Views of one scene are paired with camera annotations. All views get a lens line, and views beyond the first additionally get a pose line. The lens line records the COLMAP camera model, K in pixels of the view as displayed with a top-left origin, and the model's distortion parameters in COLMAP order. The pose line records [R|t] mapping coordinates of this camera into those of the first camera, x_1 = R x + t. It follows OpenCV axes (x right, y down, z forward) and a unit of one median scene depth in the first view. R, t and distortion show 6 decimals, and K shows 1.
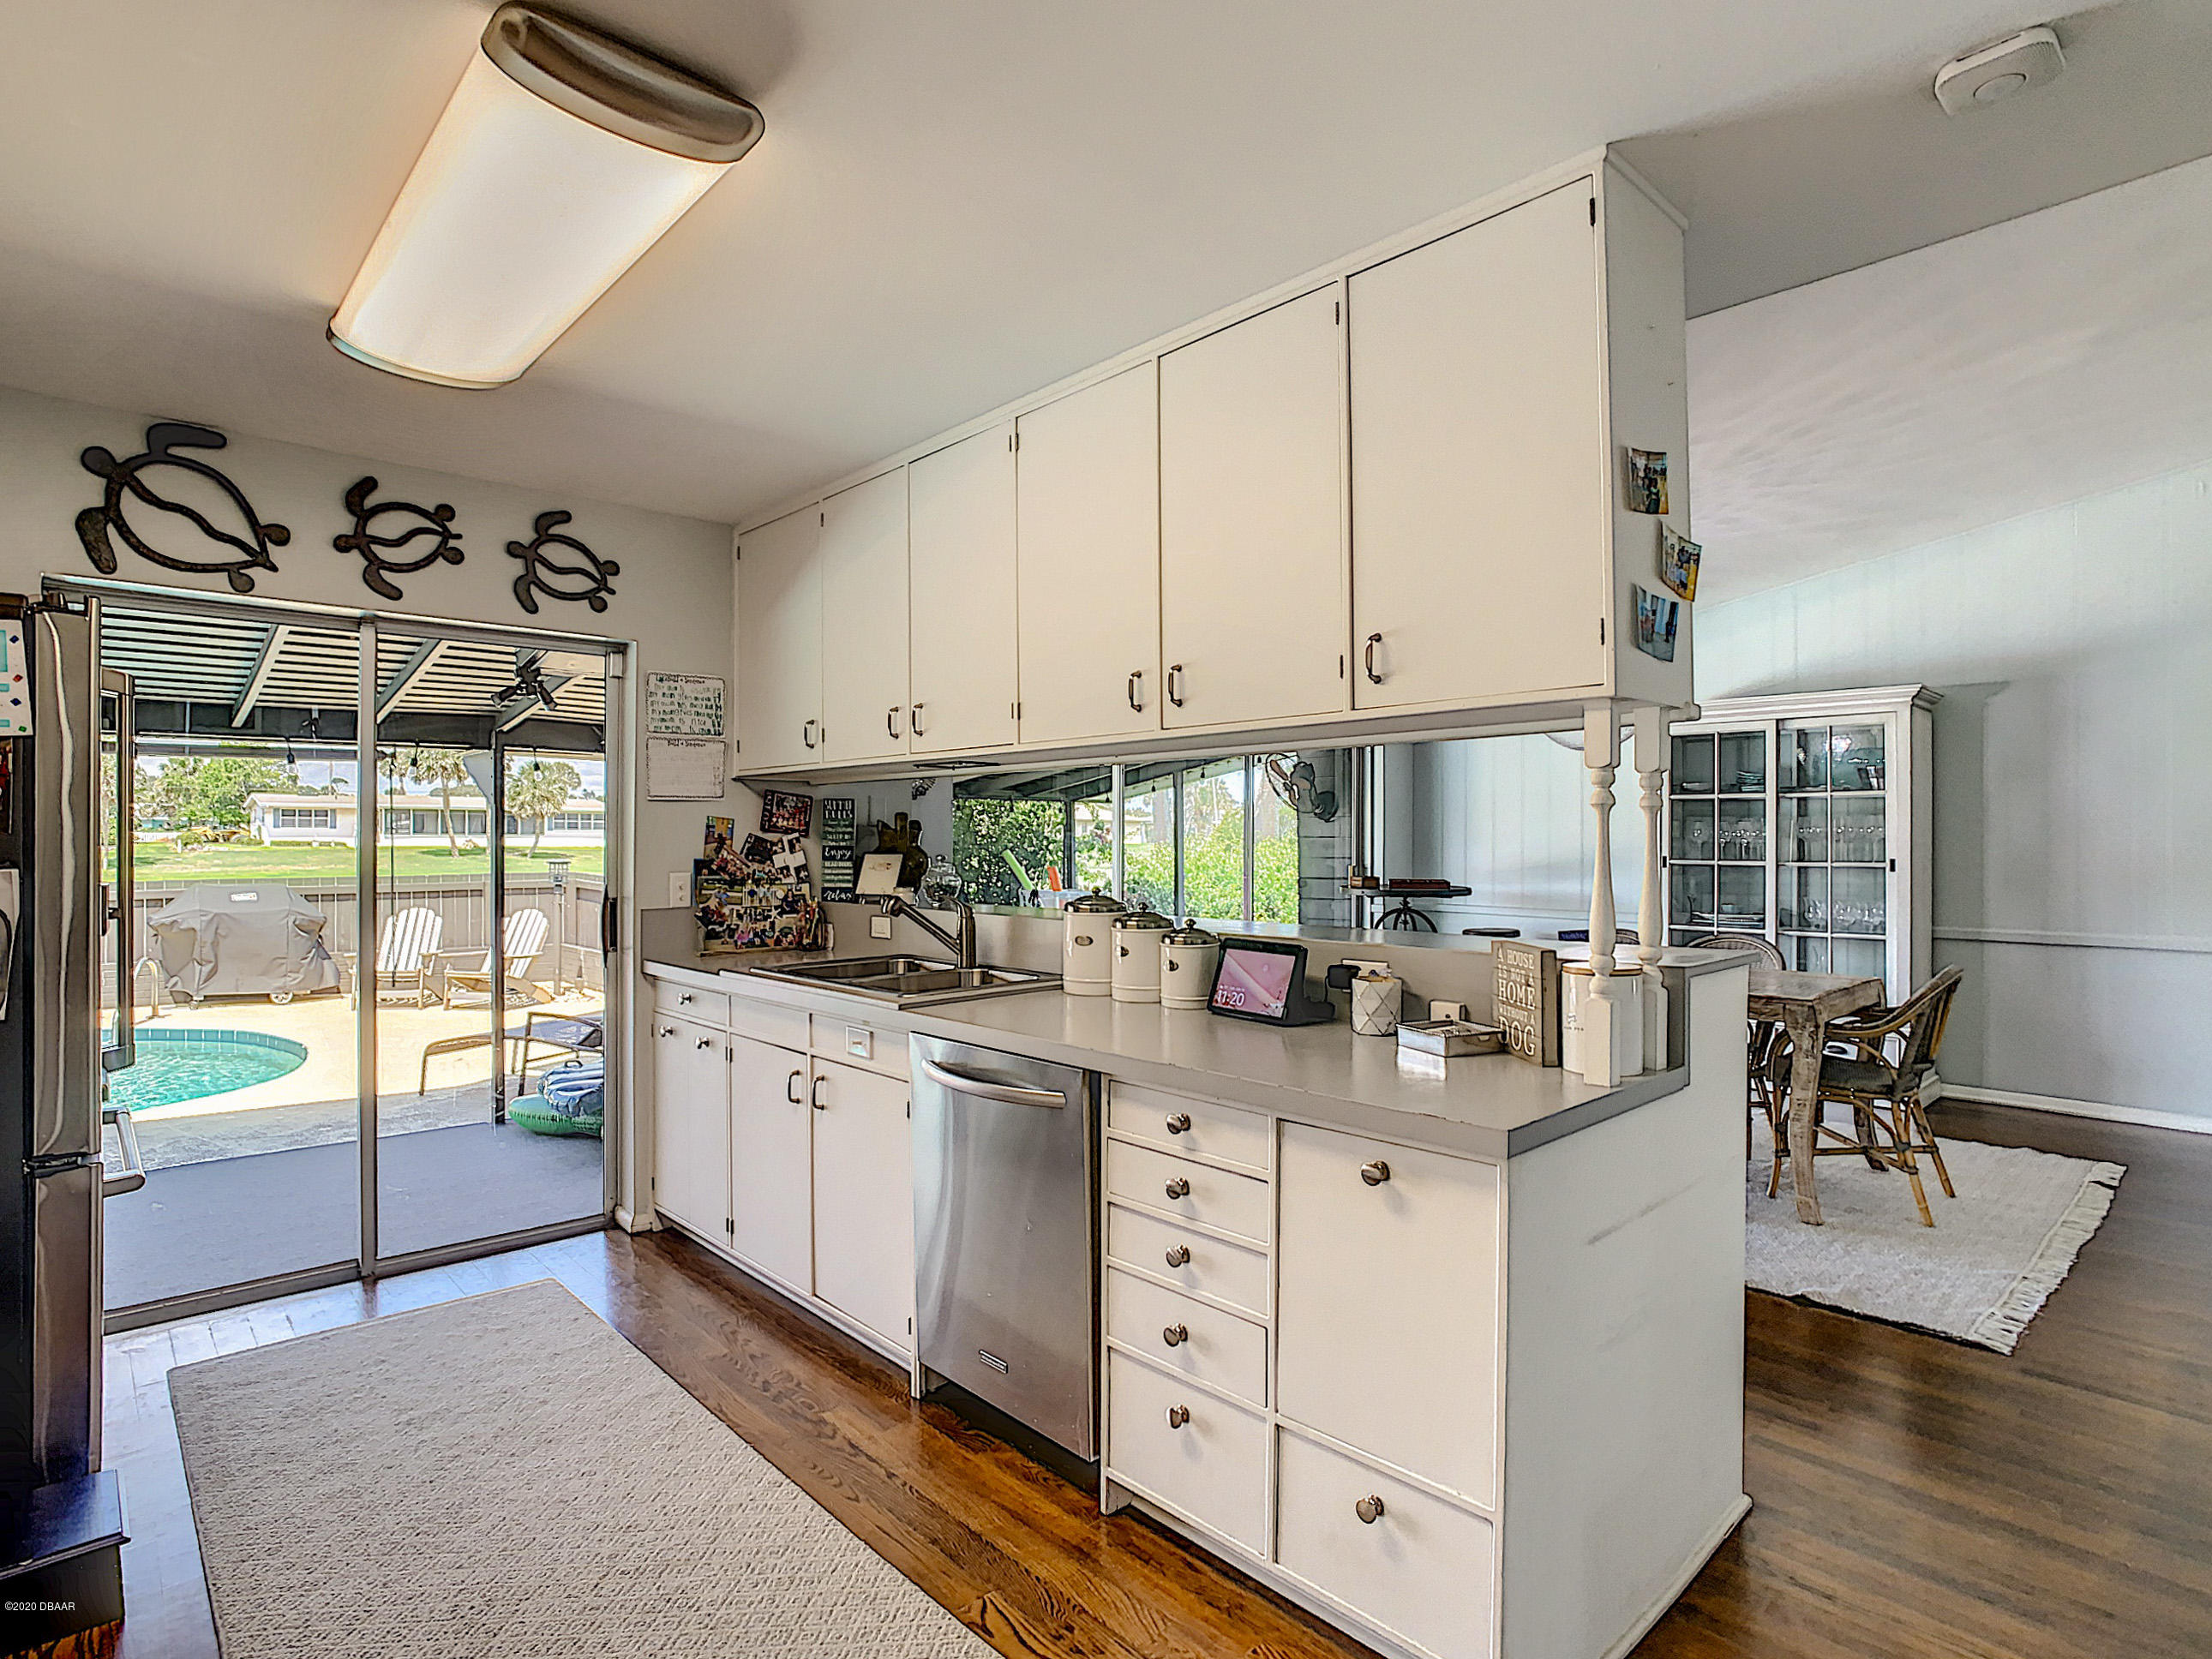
lens RADIAL K [[1158.9, 0, 1101.6], [0, 1158.9, 833.9], [0, 0, 1]] dist [-0.006895, 0.002375]
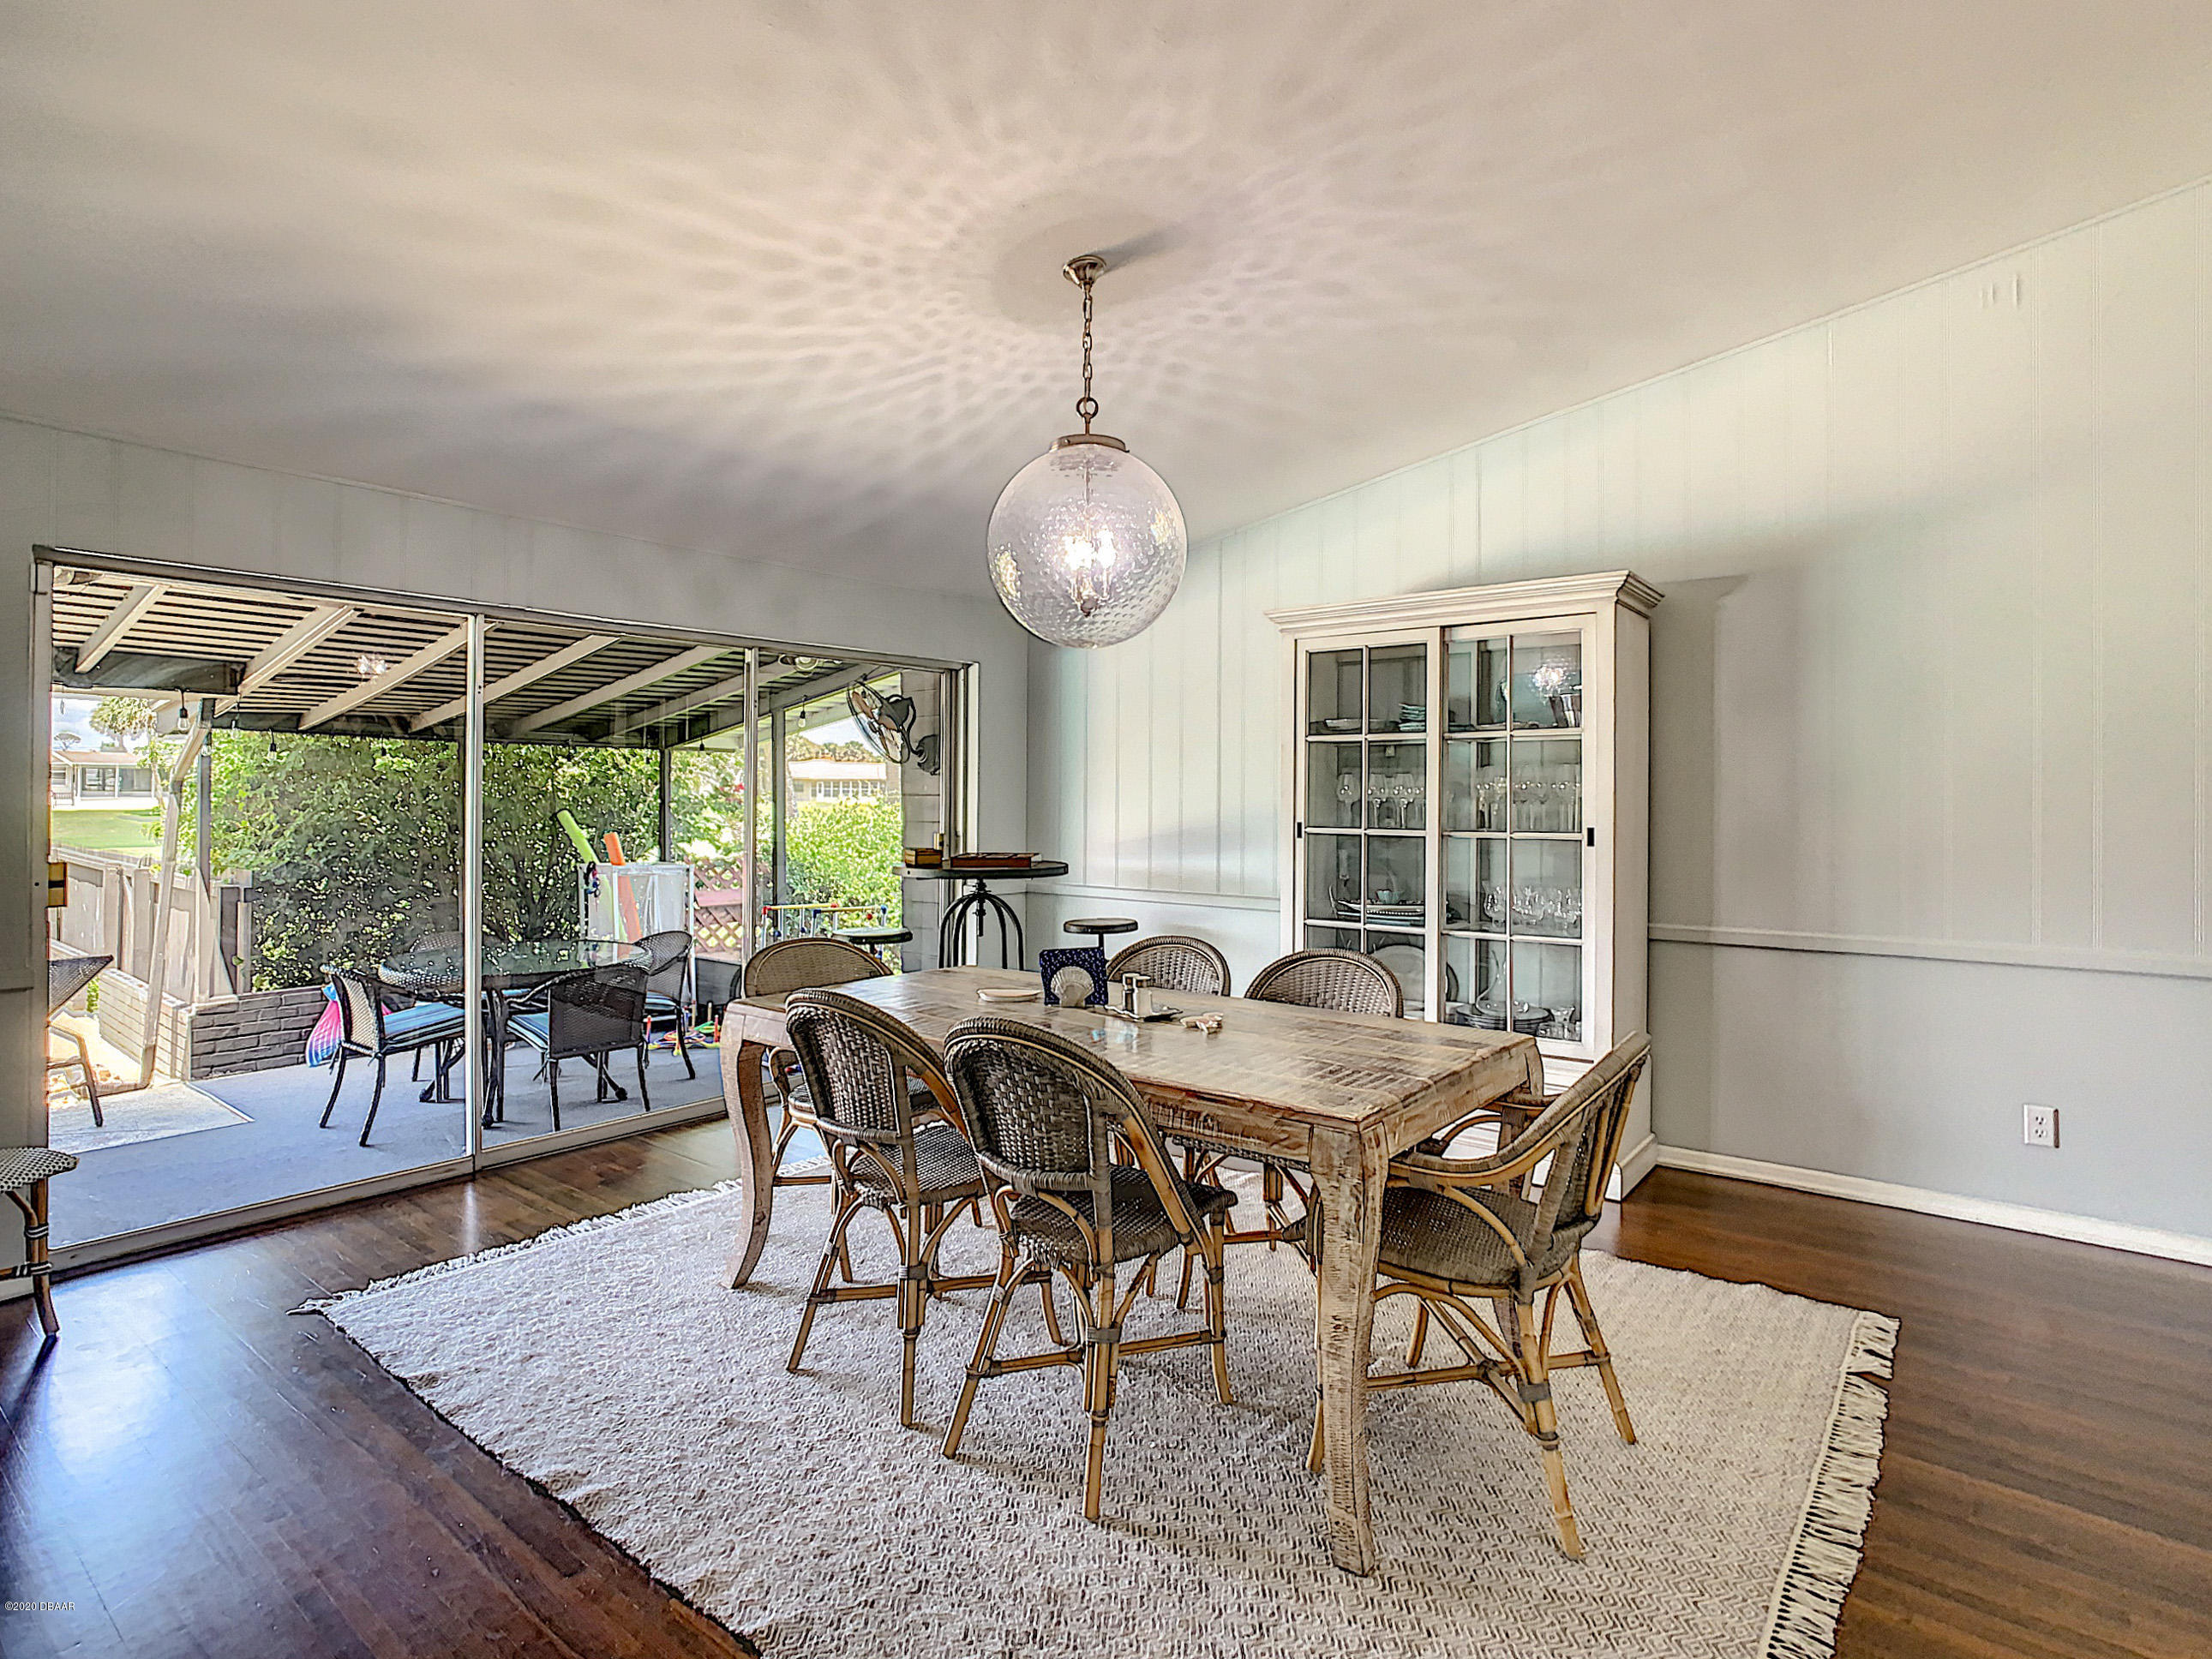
lens RADIAL K [[1158.9, 0, 1108.6], [0, 1158.9, 807.5], [0, 0, 1]] dist [-0.006895, 0.002375]
pose [[0.988390, 0.004819, 0.151860, 0.282519], [-0.006332, 0.999935, 0.009482, 0.004348], [-0.151804, -0.010334, 0.988357, 0.346593]]
